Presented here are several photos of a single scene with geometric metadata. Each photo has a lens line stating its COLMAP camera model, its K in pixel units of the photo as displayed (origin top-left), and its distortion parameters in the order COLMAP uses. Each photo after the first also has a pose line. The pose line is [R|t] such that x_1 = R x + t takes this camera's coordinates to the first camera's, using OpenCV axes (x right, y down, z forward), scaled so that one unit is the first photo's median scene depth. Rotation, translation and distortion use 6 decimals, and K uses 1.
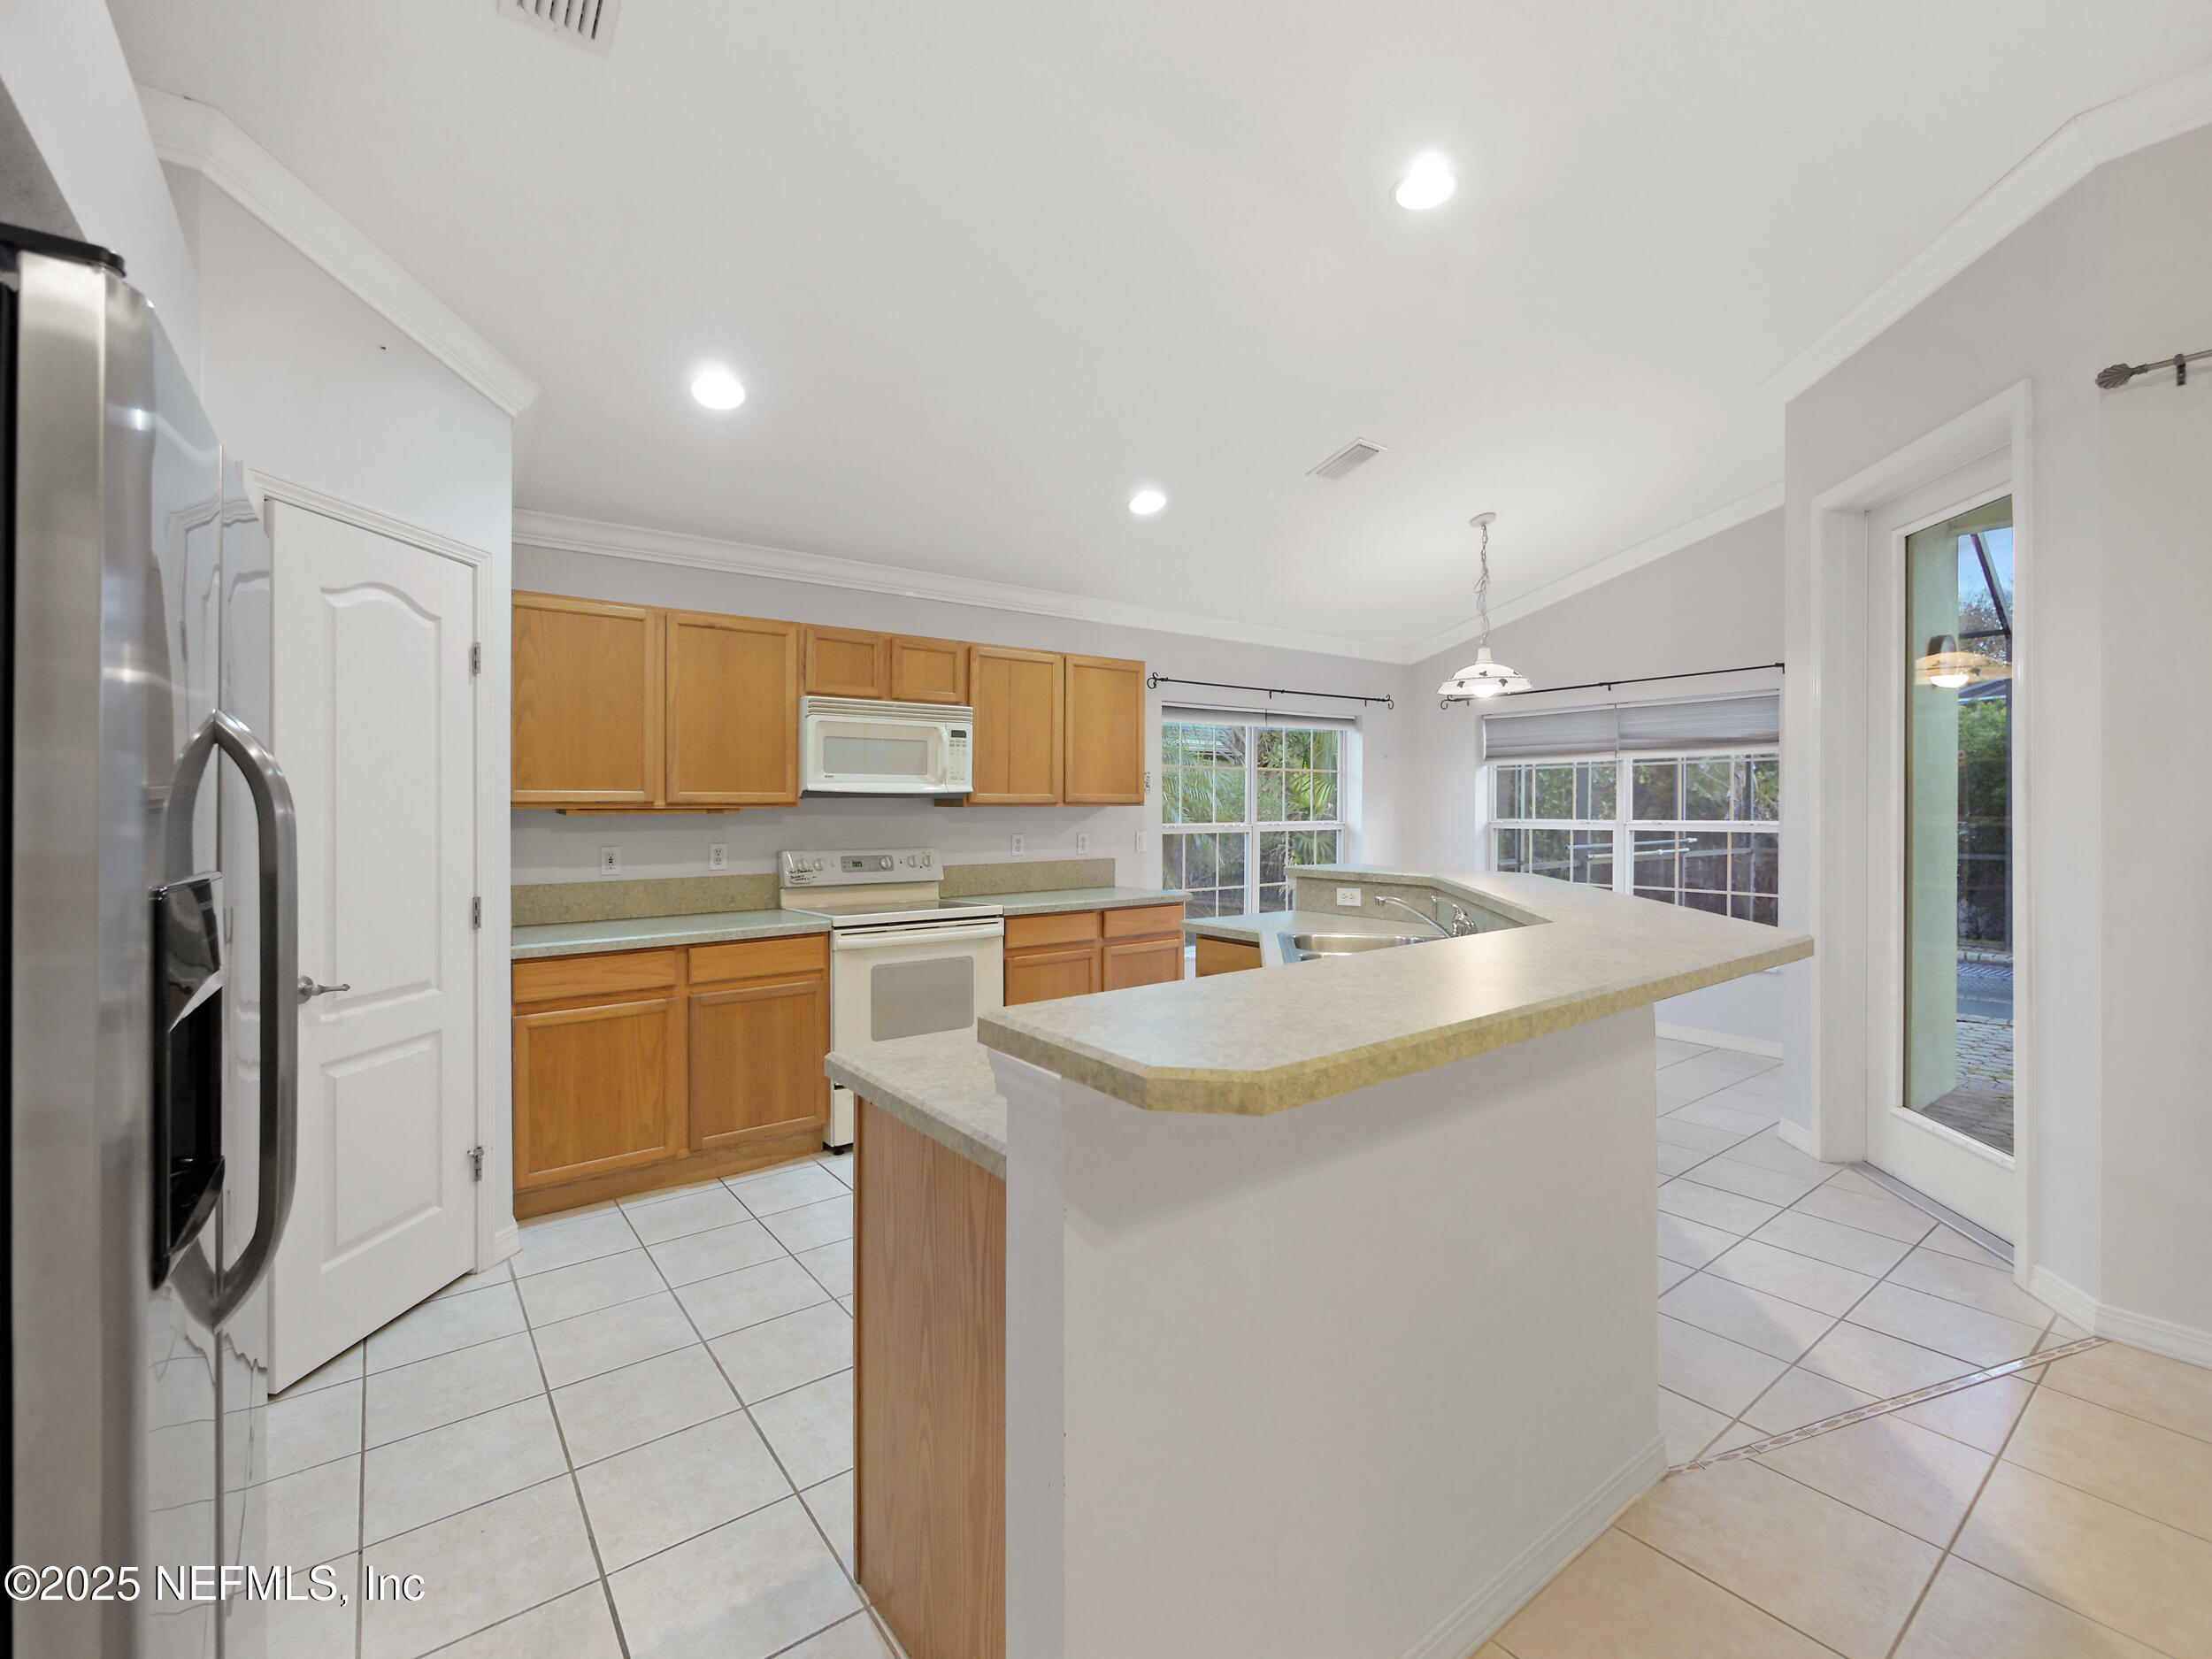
lens RADIAL K [[962.5, 0, 1086.7], [0, 962.5, 810.0], [0, 0, 1]] dist [-0.009605, -0.000688]
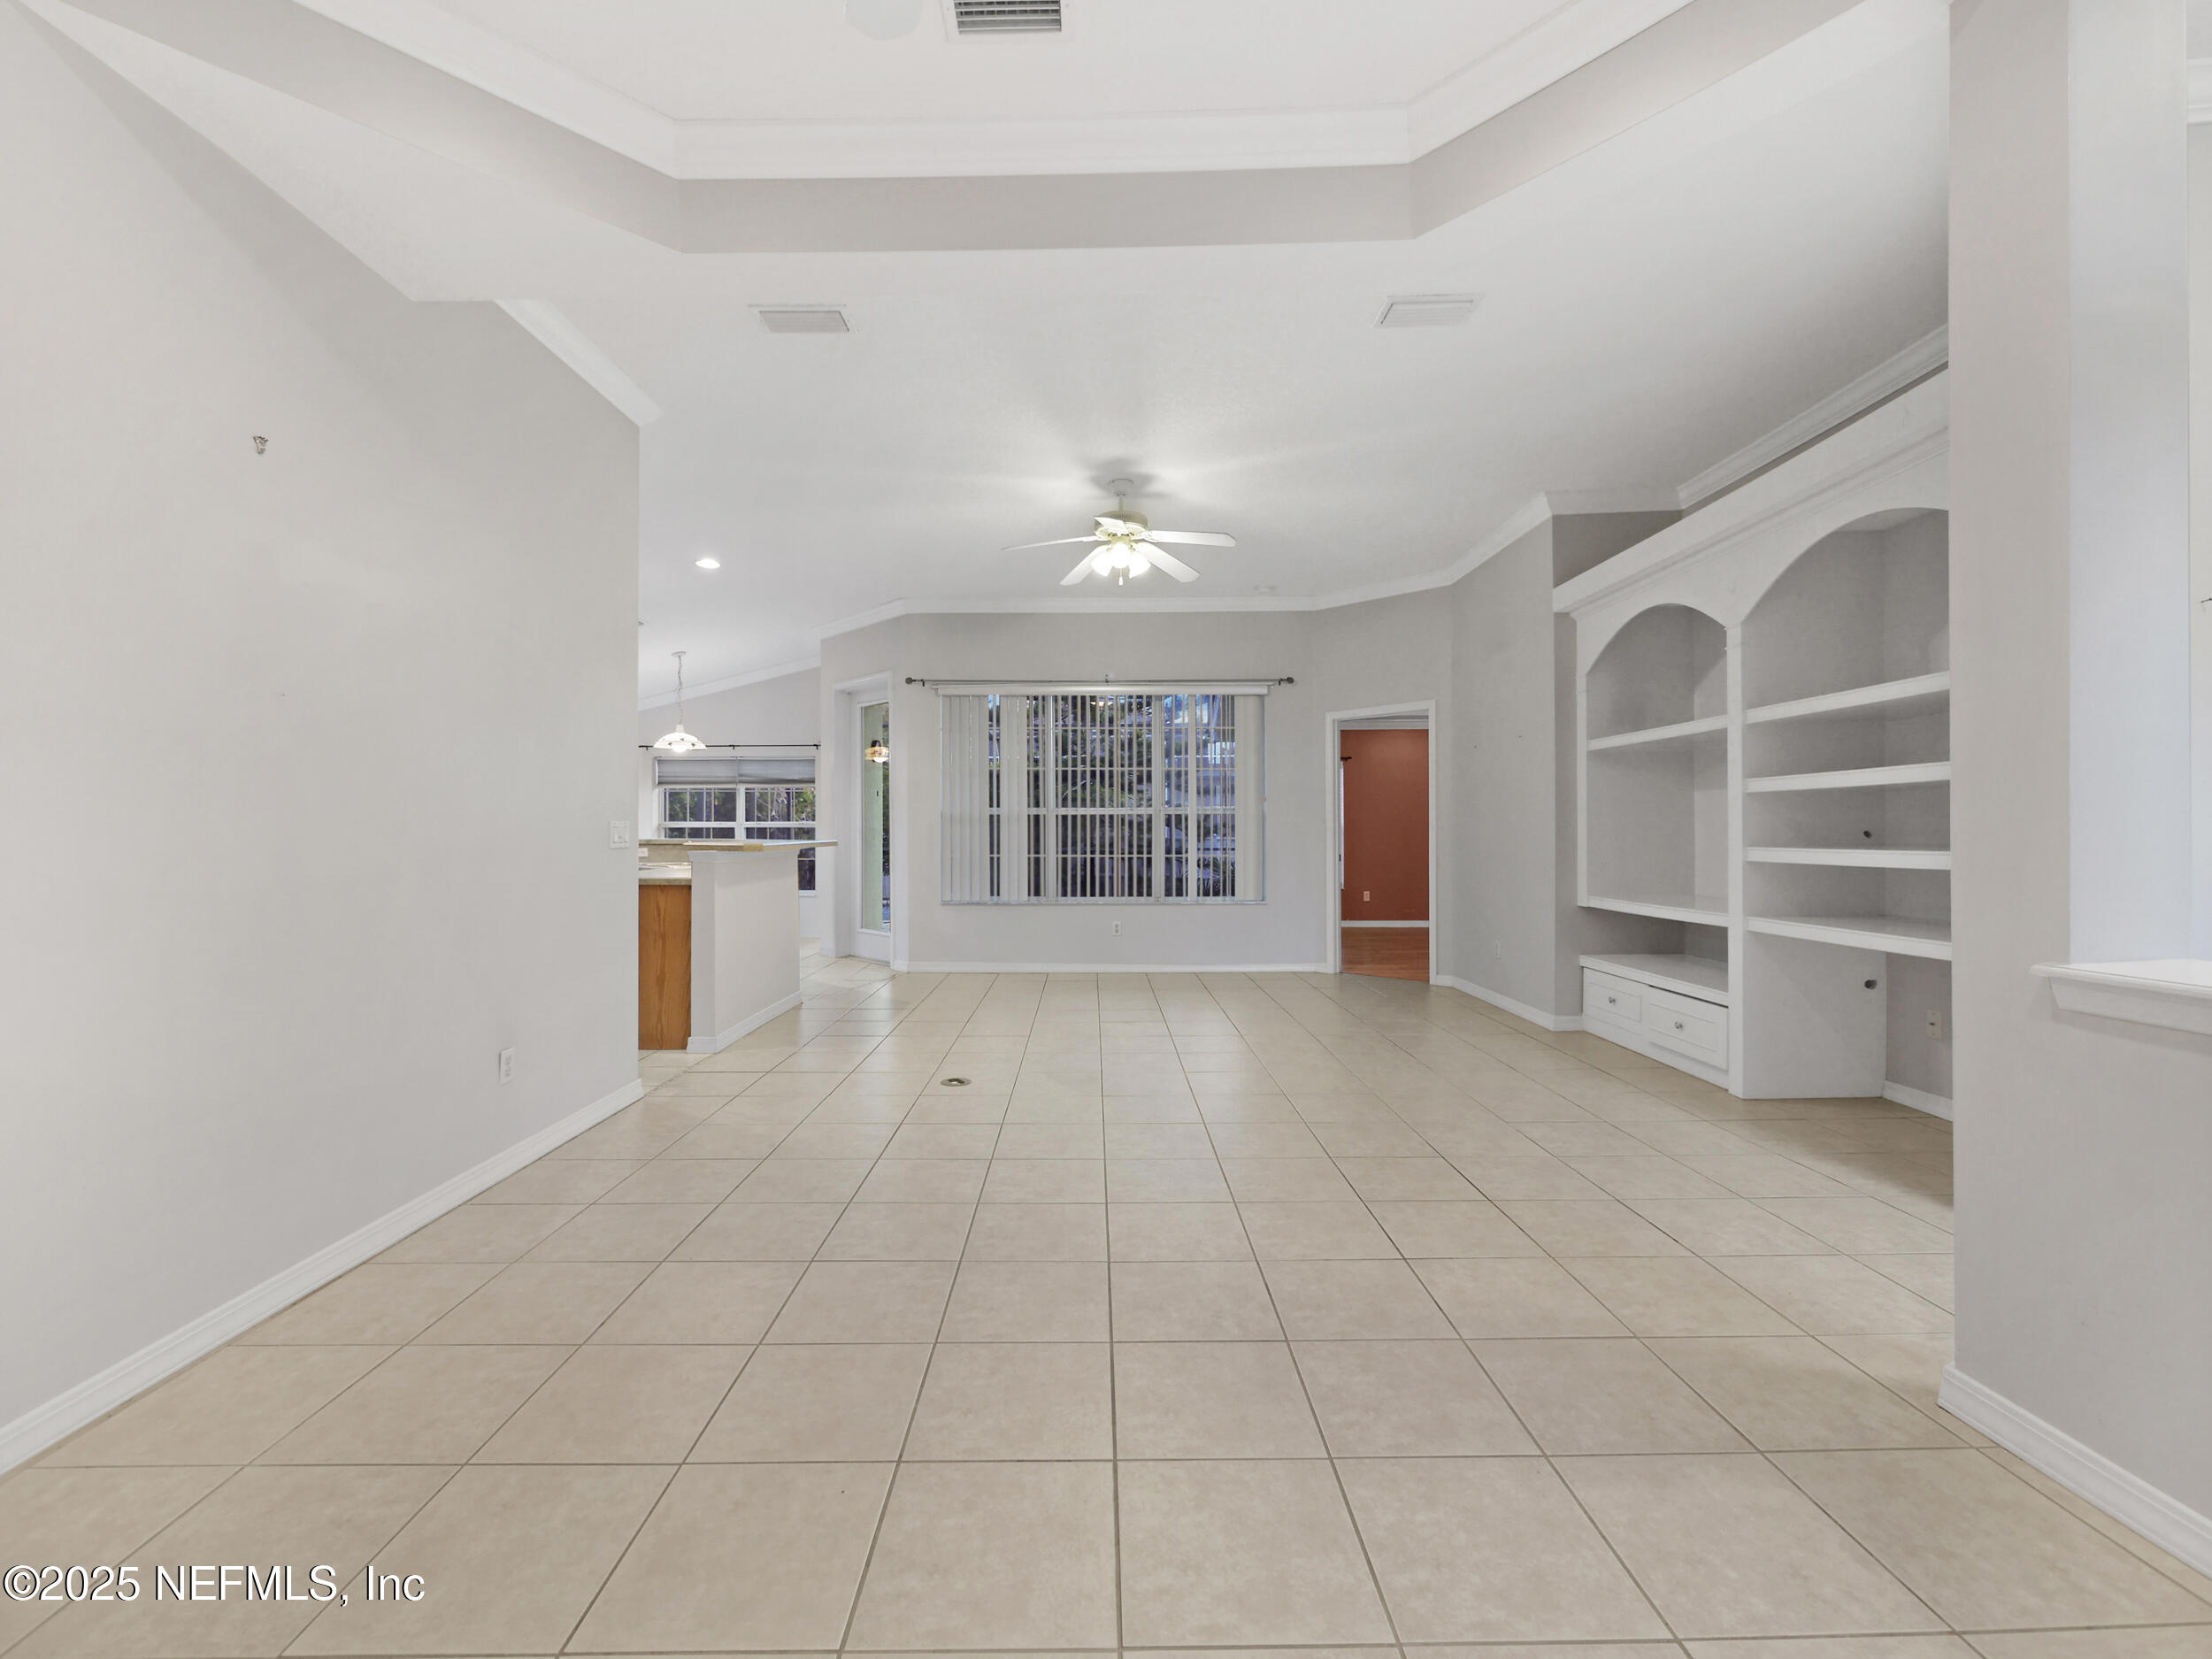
lens RADIAL K [[962.5, 0, 1111.8], [0, 962.5, 832.4], [0, 0, 1]] dist [-0.009605, -0.000688]
pose [[0.584267, 0.000201, 0.811562, -0.633044], [0.000678, 0.999999, -0.000736, 0.041487], [-0.811562, 0.000980, 0.584266, -0.789829]]
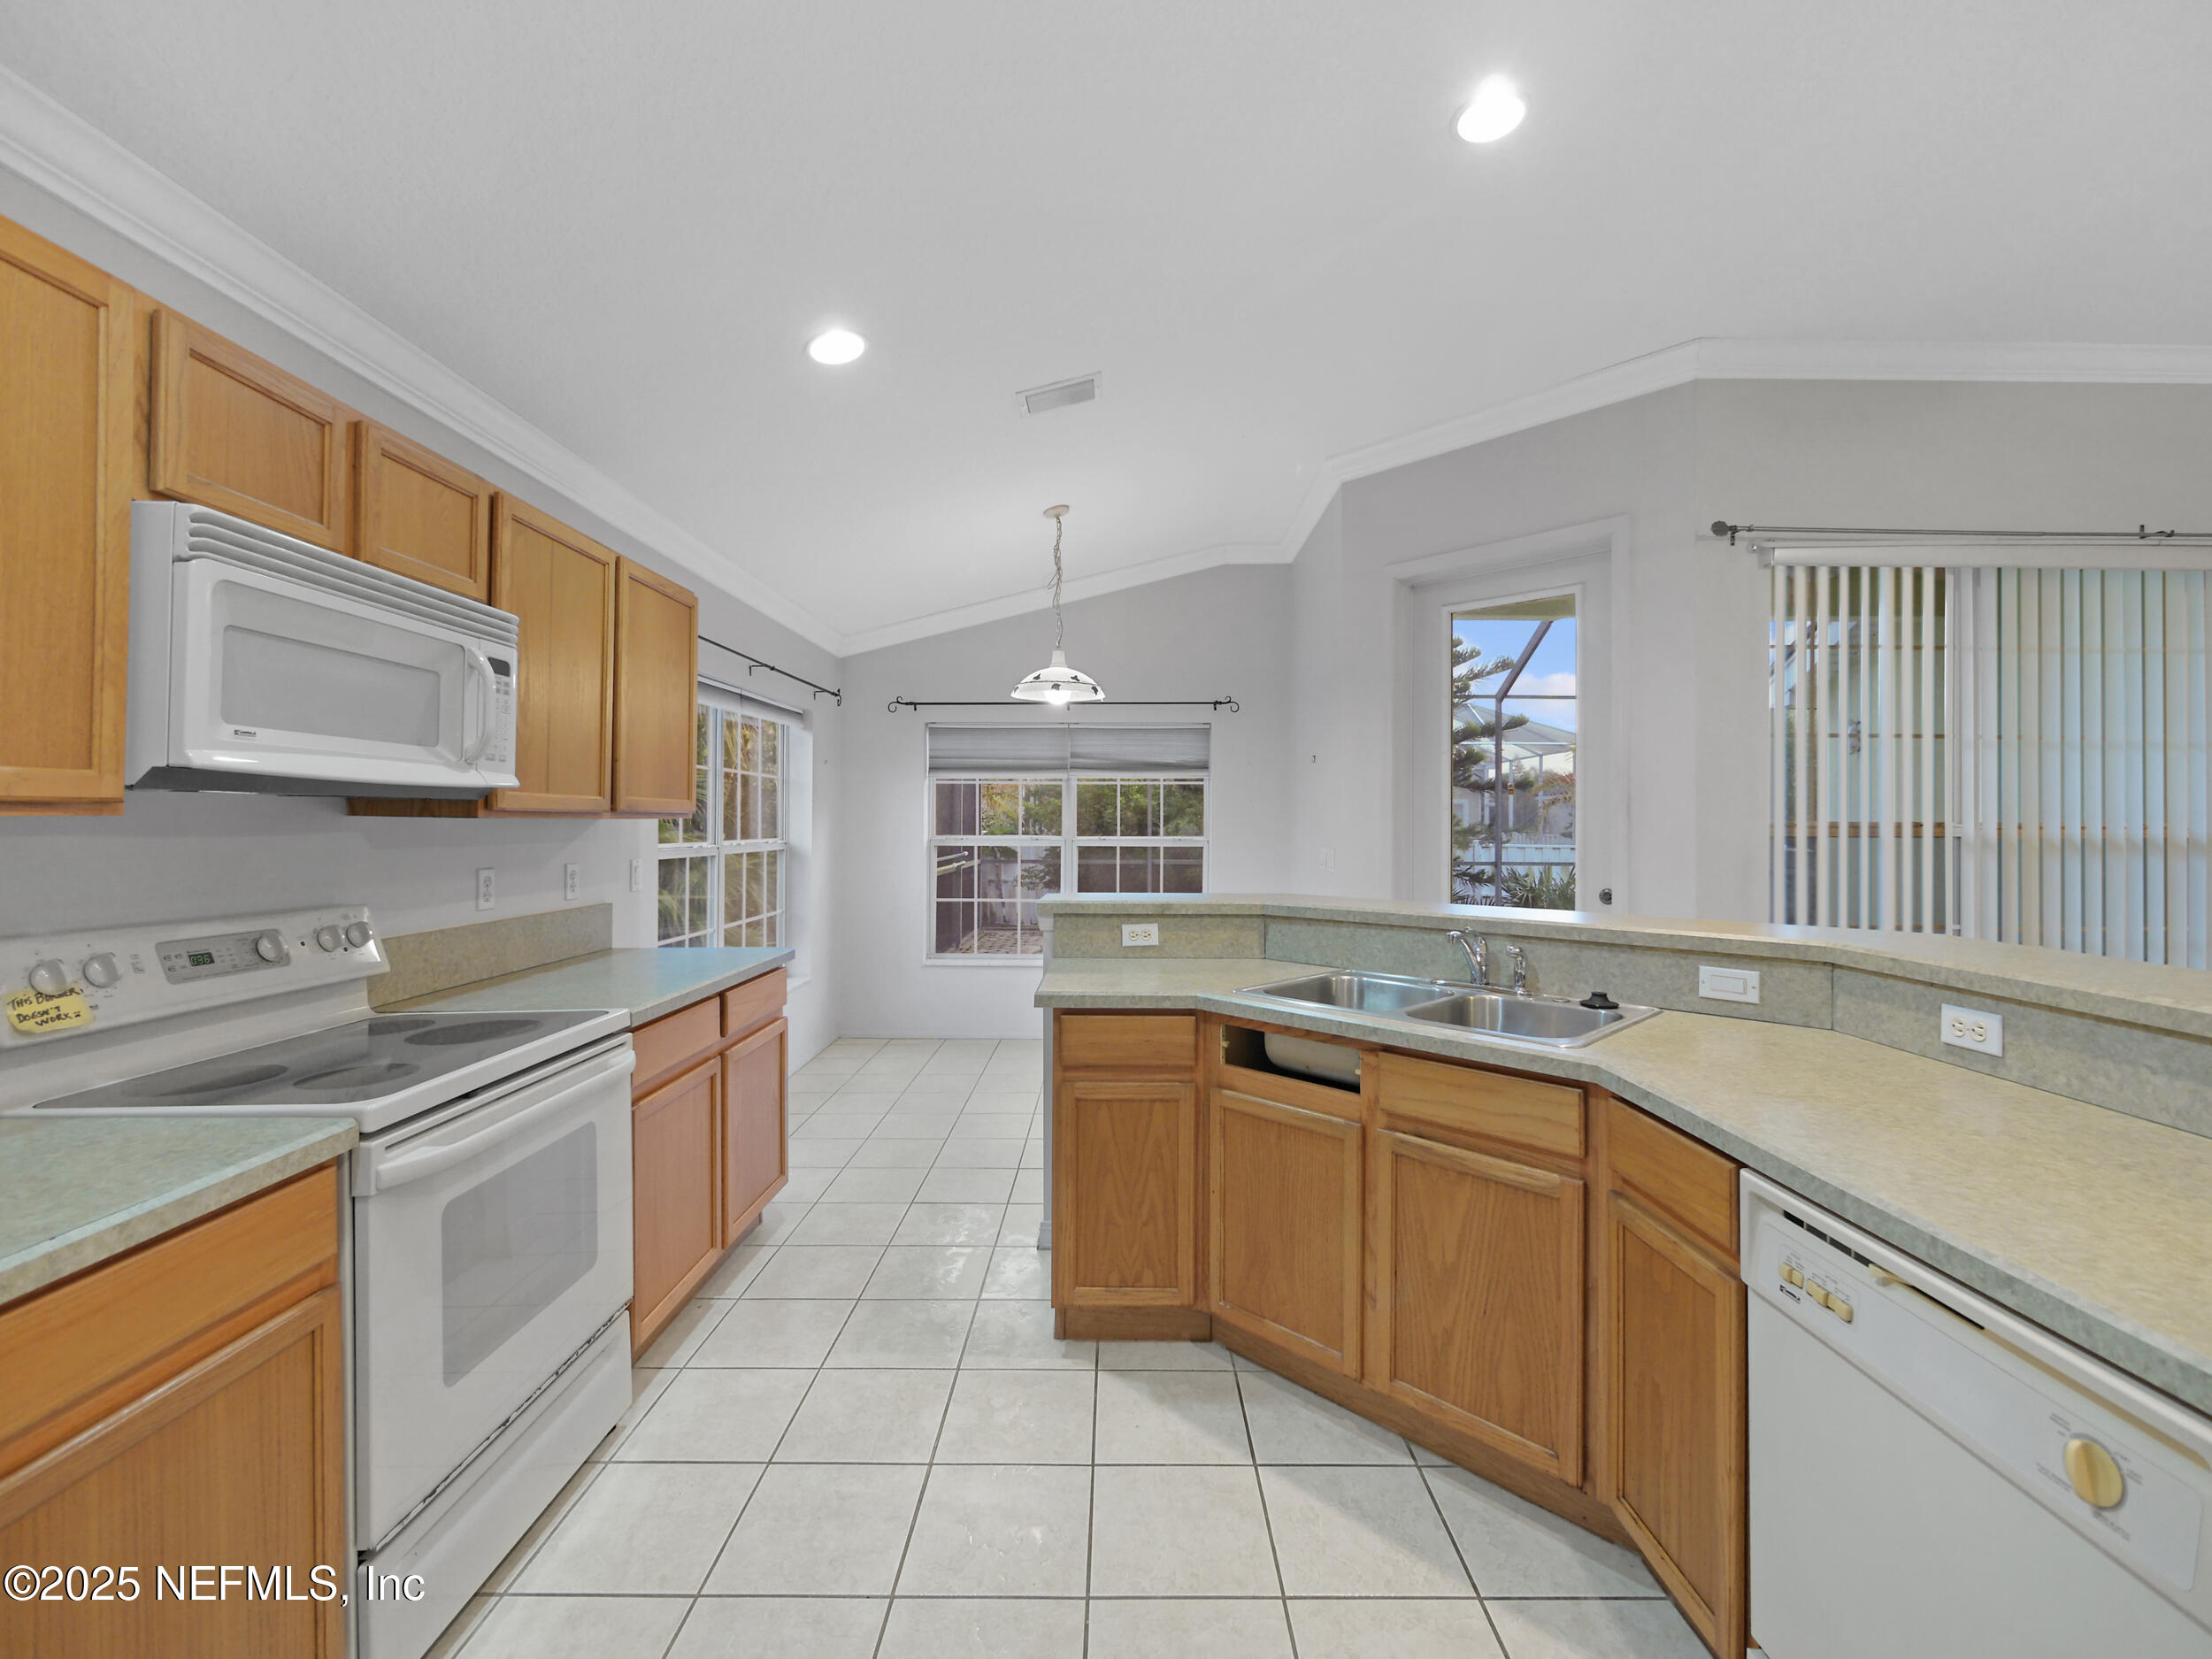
lens RADIAL K [[962.5, 0, 1127.2], [0, 962.5, 821.4], [0, 0, 1]] dist [-0.009605, -0.000688]
pose [[0.593690, 0.006978, 0.804663, -0.309926], [-0.003748, 0.999976, -0.005906, 0.000305], [-0.804685, 0.000490, 0.593702, 0.429466]]
